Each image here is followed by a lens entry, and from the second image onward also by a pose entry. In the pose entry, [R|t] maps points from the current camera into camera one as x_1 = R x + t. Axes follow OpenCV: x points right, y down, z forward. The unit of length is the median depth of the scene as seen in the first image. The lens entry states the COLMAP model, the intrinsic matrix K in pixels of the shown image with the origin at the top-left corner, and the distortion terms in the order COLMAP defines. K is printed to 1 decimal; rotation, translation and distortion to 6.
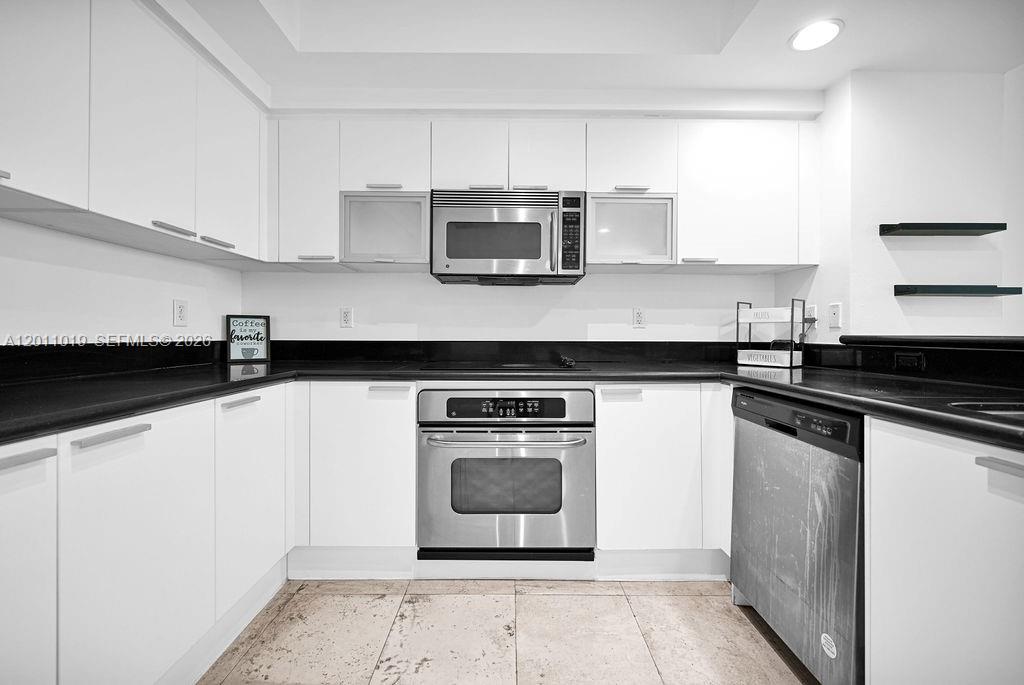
lens RADIAL K [[423.1, 0, 515.6], [0, 423.1, 332.8], [0, 0, 1]] dist [-0.002142, 0.000085]
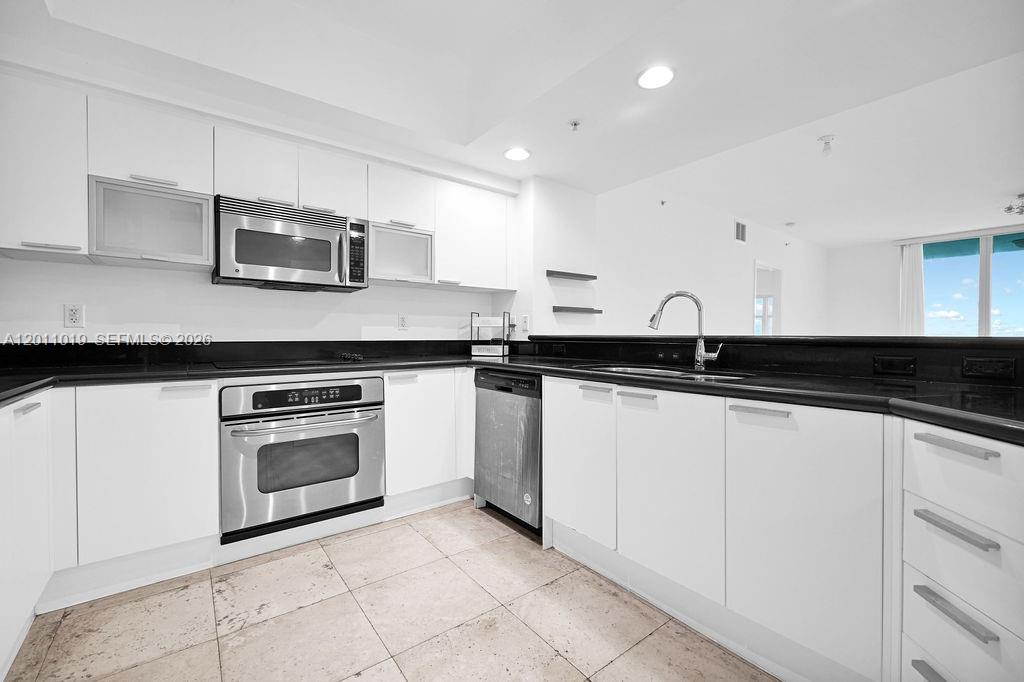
lens RADIAL K [[423.1, 0, 515.6], [0, 423.1, 331.3], [0, 0, 1]] dist [-0.002142, 0.000085]
pose [[0.798590, 0.003204, 0.601867, -0.276770], [-0.000281, 0.999988, -0.004950, -0.000998], [-0.601875, 0.003784, 0.798581, -0.301779]]
